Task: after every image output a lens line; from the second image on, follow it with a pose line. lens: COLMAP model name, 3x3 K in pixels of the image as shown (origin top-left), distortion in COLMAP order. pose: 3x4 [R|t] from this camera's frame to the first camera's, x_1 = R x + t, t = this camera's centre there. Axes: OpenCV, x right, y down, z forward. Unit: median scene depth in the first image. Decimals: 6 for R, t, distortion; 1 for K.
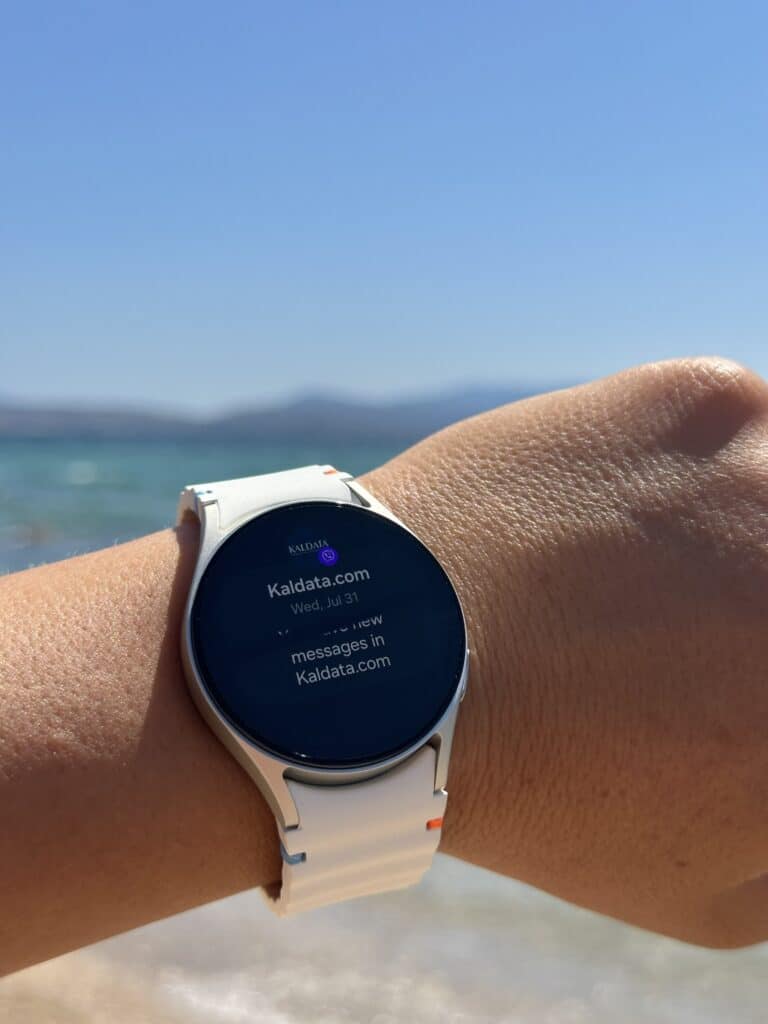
lens RADIAL K [[1399.8, 0, 384.0], [0, 1399.8, 512.0], [0, 0, 1]] dist [-0.011739, 4.551986]
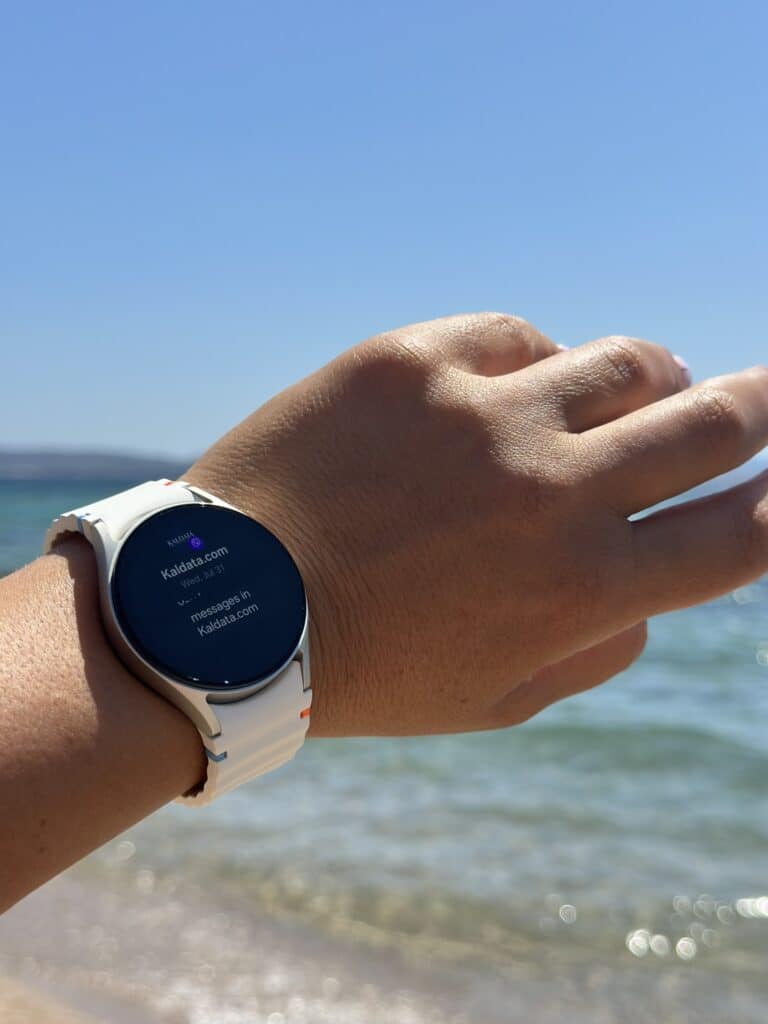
lens RADIAL K [[1399.8, 0, 384.0], [0, 1399.8, 512.0], [0, 0, 1]] dist [-0.011739, 4.551986]
pose [[0.942073, -0.188125, 0.277682, -0.244058], [0.184228, 0.982057, 0.040309, -0.019674], [-0.280282, 0.013183, 0.959827, -0.375093]]
